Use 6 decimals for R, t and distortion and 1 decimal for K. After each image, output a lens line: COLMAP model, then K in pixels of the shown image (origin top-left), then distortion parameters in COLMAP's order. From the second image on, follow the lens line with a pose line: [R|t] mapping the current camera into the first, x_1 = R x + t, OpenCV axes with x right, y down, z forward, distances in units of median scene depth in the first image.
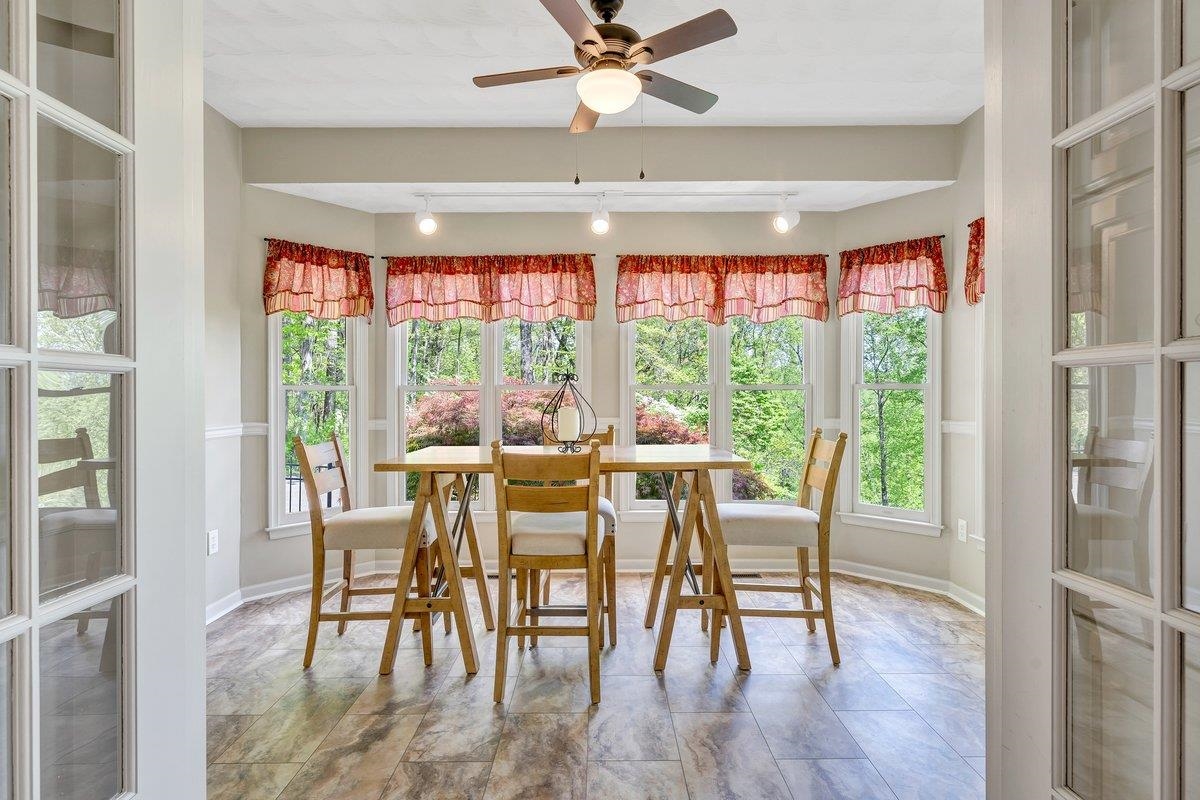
lens RADIAL K [[646.3, 0, 600.0], [0, 646.3, 400.0], [0, 0, 1]] dist [-0.000127, -0.000458]
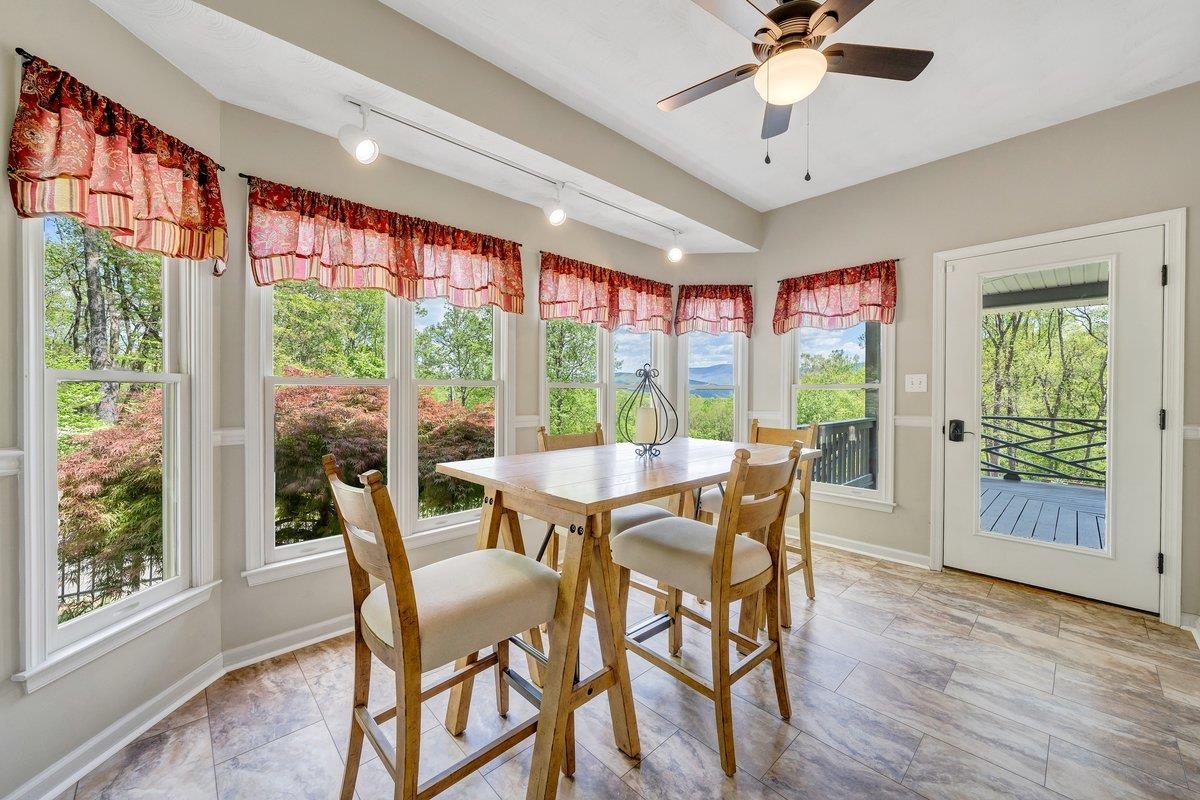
lens RADIAL K [[471.4, 0, 599.6], [0, 471.4, 398.0], [0, 0, 1]] dist [0.000341, 0.000184]
pose [[0.711846, -0.002660, 0.702331, -0.419098], [-0.001447, 0.999985, 0.005254, -0.002861], [-0.702334, -0.004757, 0.711831, 0.425049]]
